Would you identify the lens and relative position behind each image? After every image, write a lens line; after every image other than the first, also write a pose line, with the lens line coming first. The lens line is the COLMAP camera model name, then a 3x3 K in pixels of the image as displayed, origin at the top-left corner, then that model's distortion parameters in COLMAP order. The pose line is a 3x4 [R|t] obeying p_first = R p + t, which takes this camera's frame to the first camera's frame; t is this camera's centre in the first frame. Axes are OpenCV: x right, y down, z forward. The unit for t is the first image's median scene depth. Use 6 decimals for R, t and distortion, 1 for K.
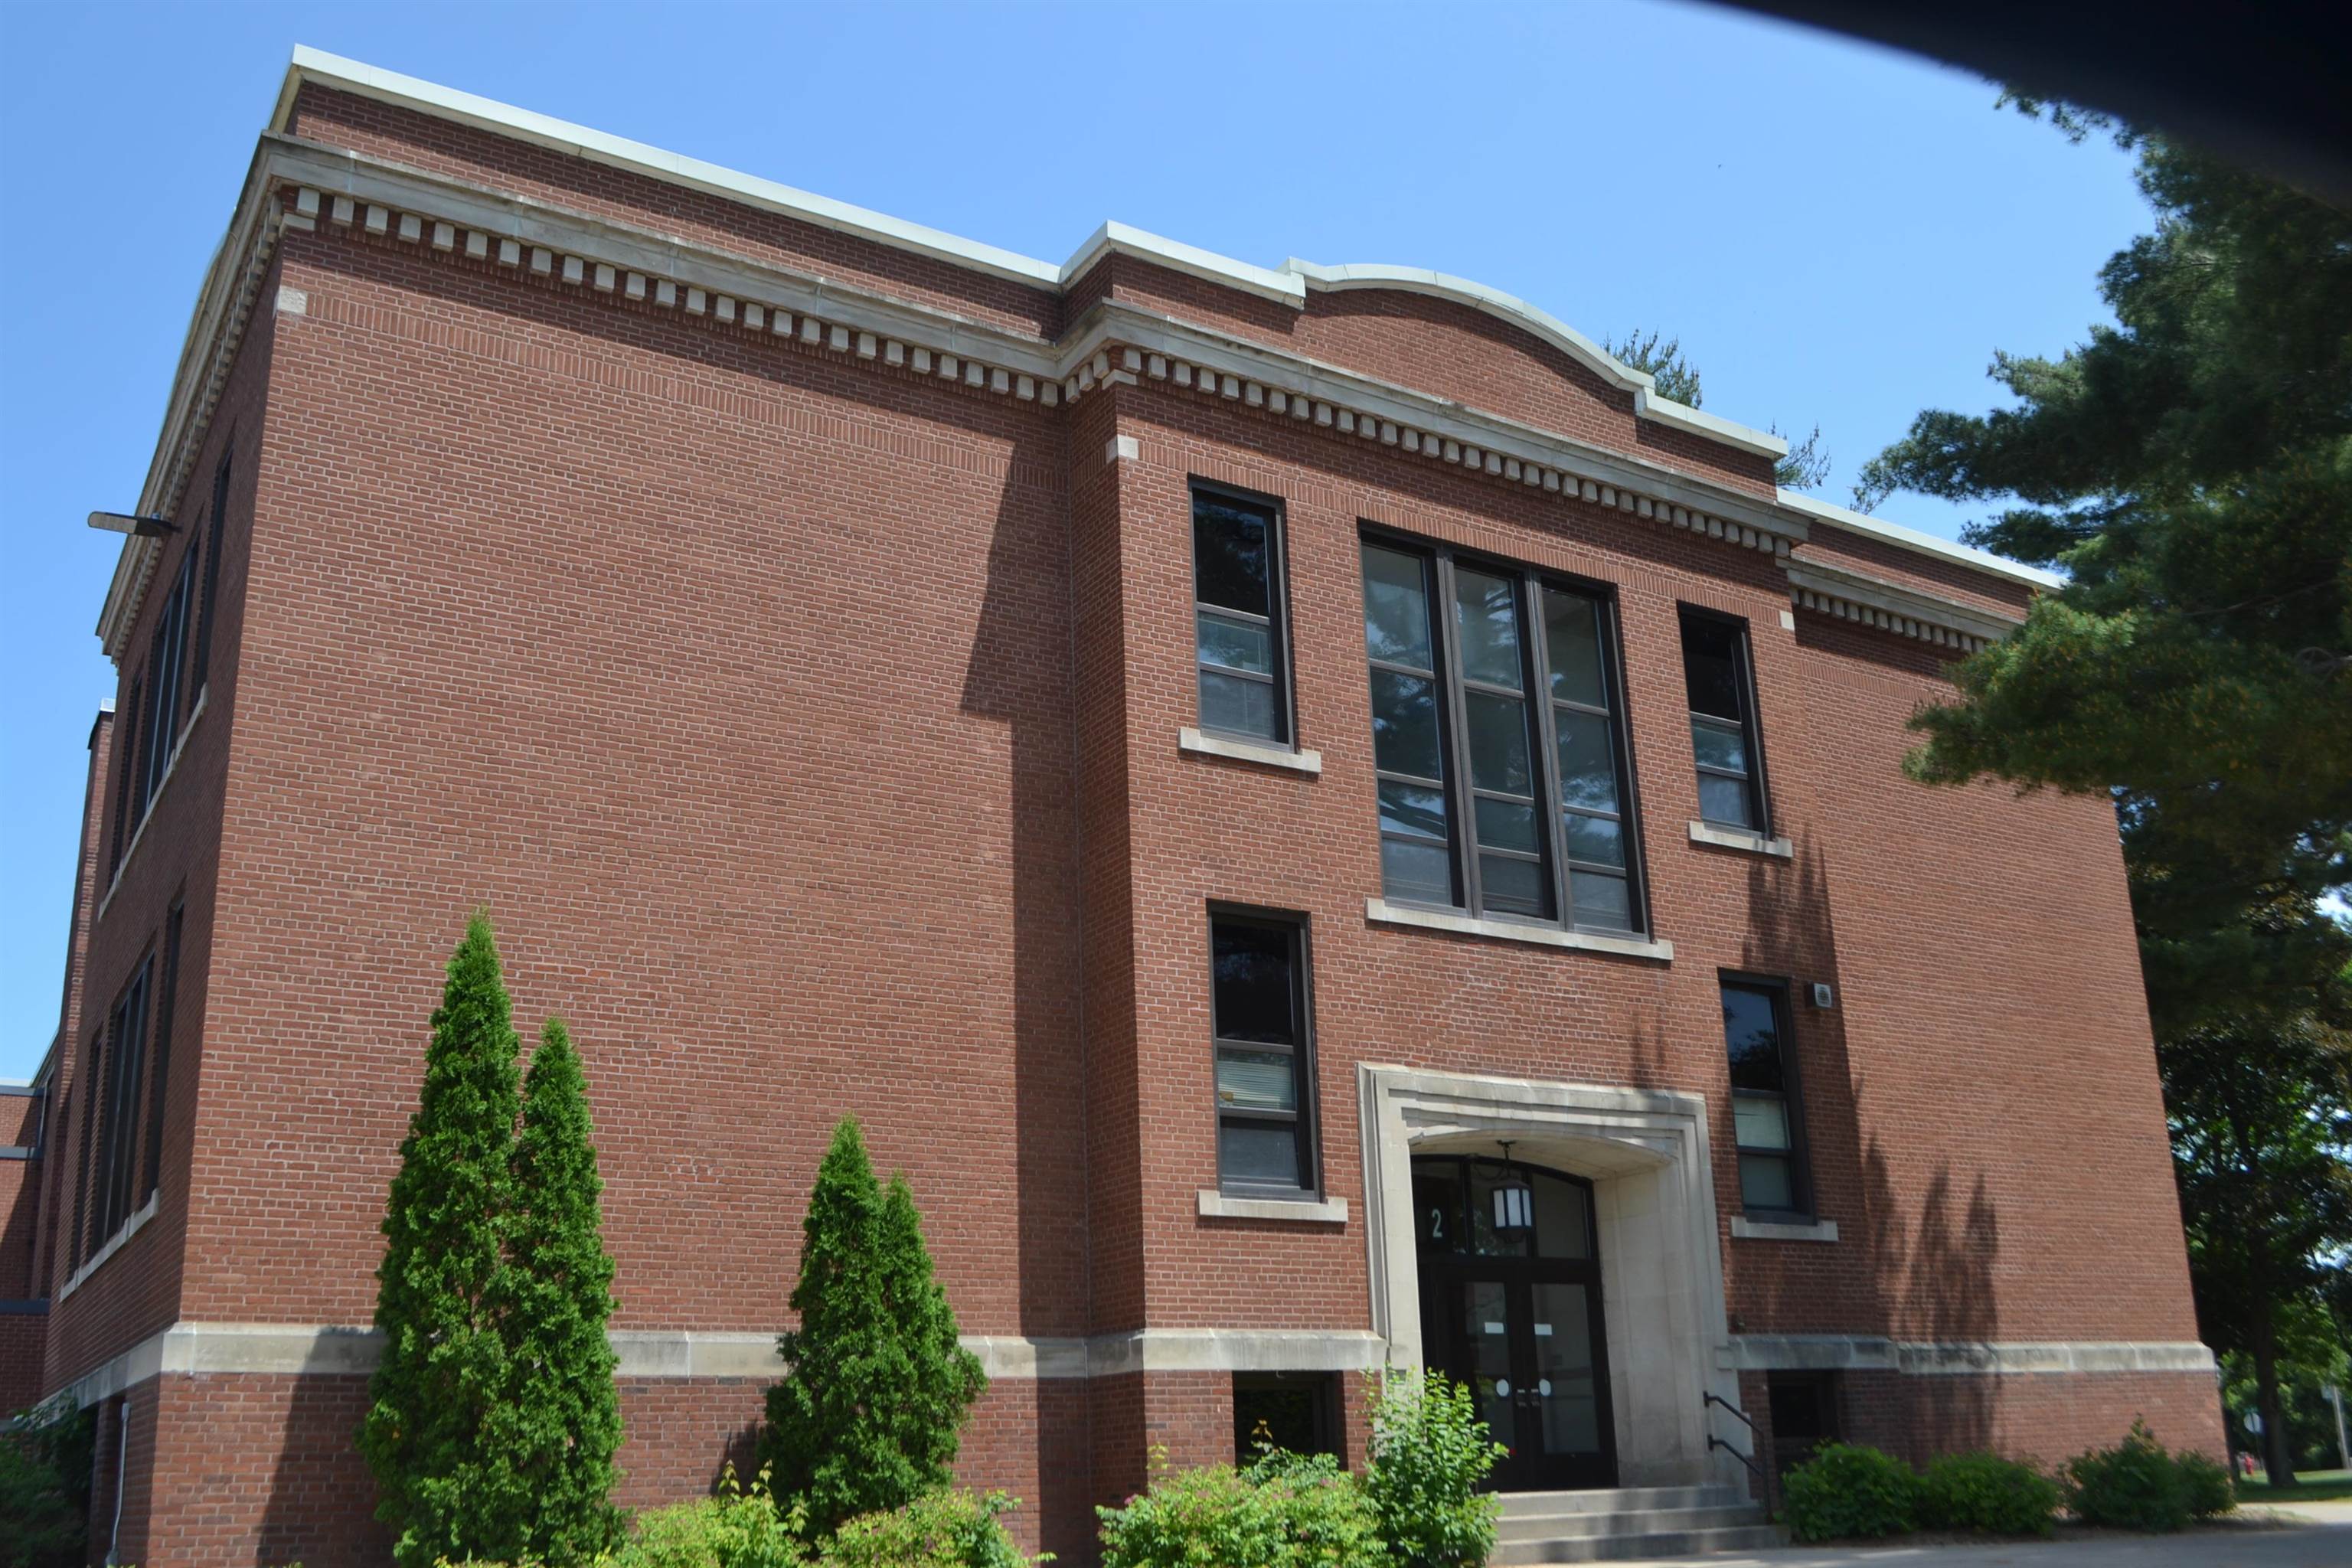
lens RADIAL K [[2184.4, 0, 1176.0], [0, 2184.4, 784.0], [0, 0, 1]] dist [-0.042644, -0.226487]
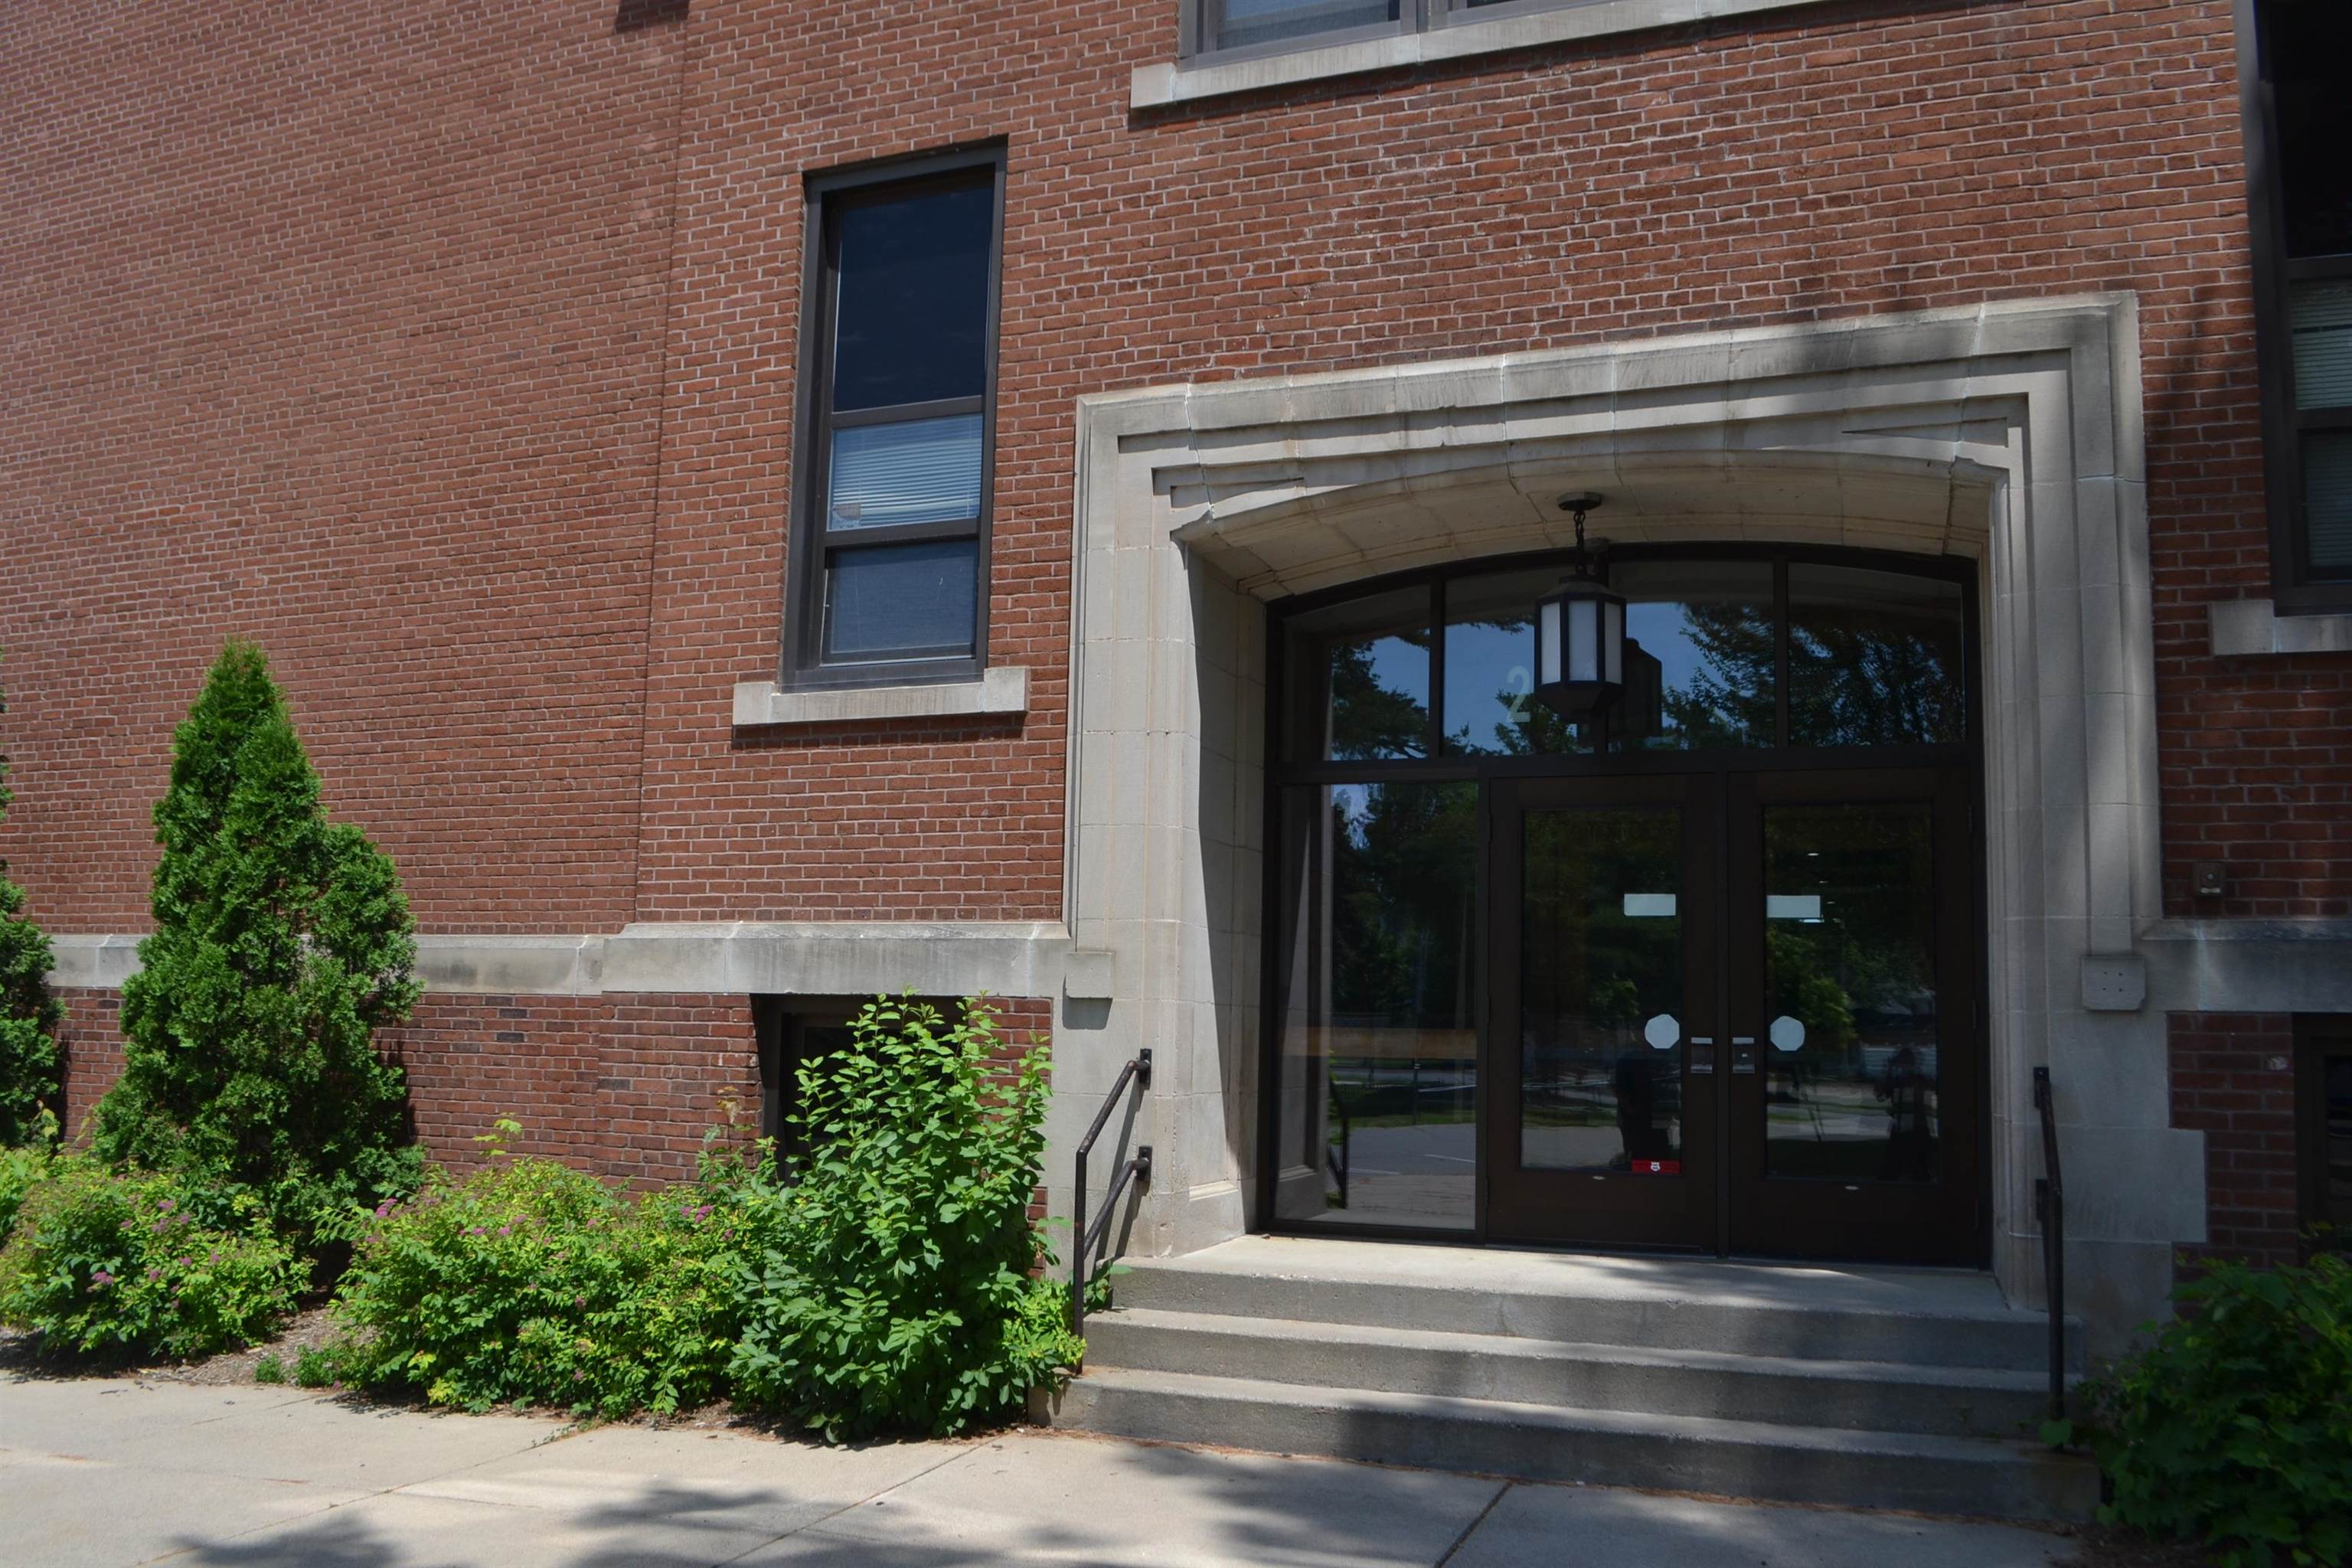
lens RADIAL K [[1872.3, 0, 1169.7], [0, 1872.3, 833.8], [0, 0, 1]] dist [-0.089392, 0.019174]
pose [[0.596815, -0.041137, -0.801324, 0.457960], [0.214949, 0.970380, 0.110275, 0.191602], [0.773052, -0.238057, 0.587979, 0.778435]]
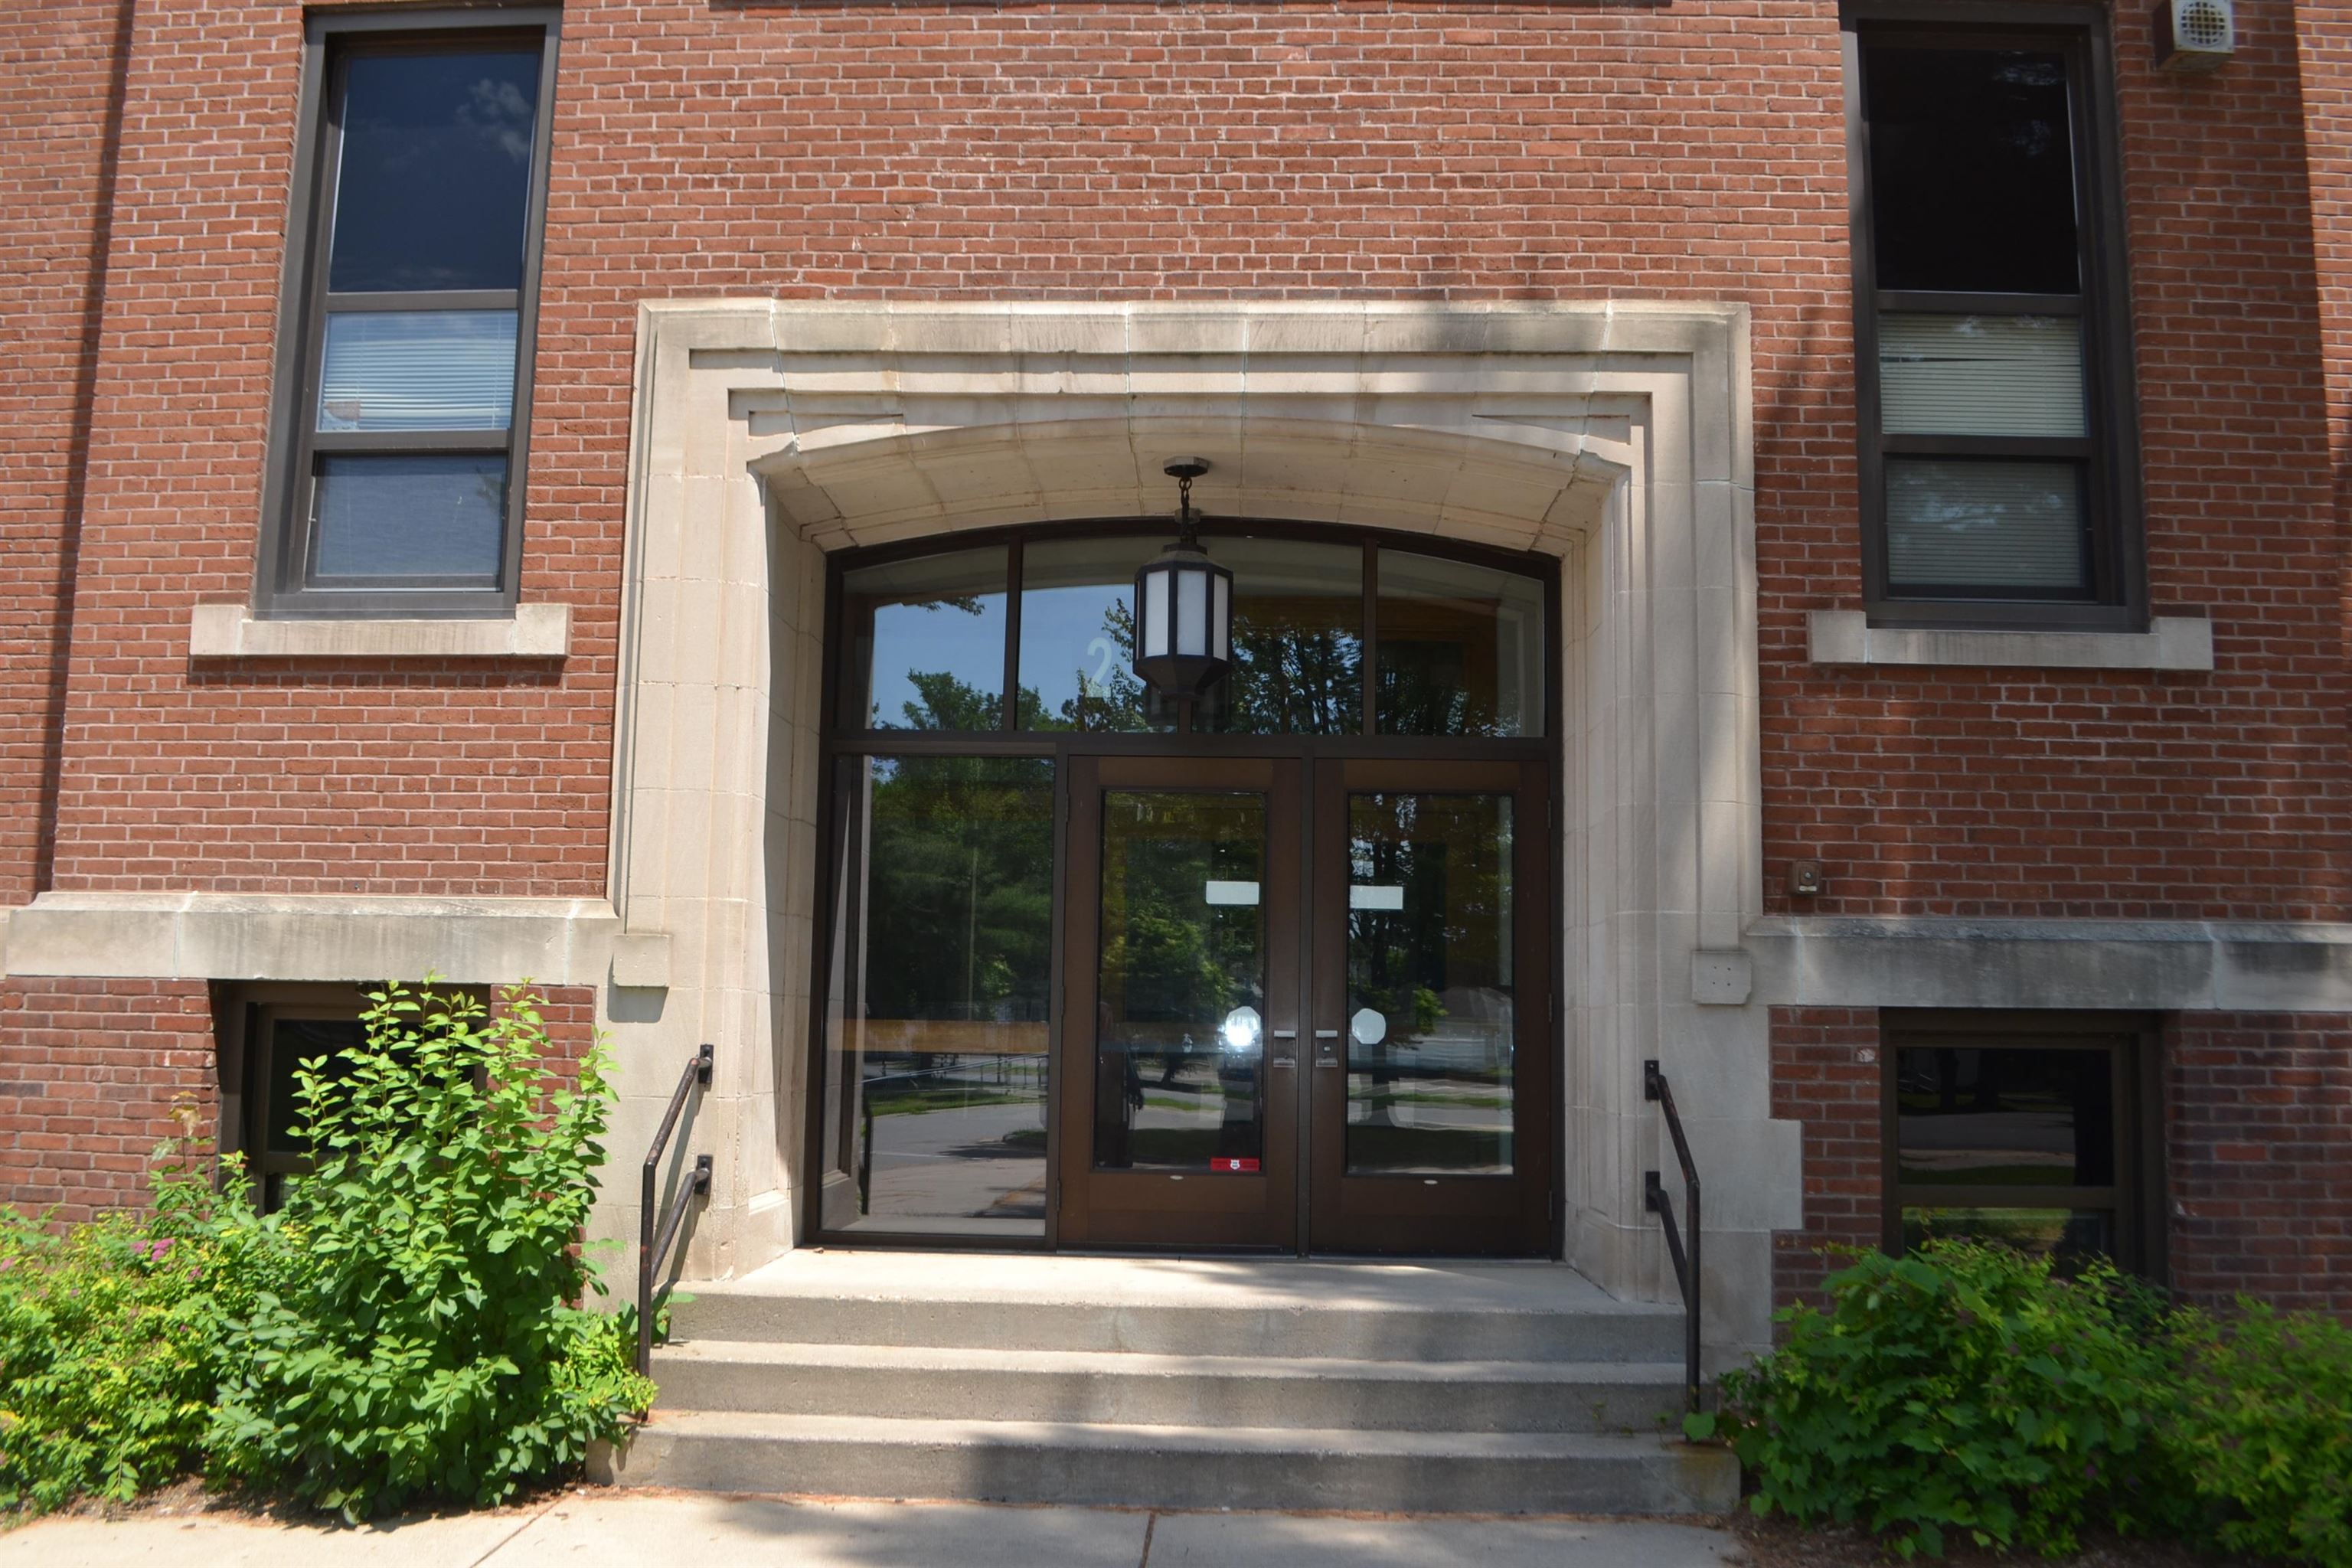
lens RADIAL K [[1872.3, 0, 1169.7], [0, 1872.3, 833.8], [0, 0, 1]] dist [-0.089392, 0.019174]
pose [[0.824433, -0.016010, -0.565733, 0.400322], [0.138550, 0.974893, 0.174317, 0.191422], [0.548739, -0.222096, 0.805953, 0.772390]]
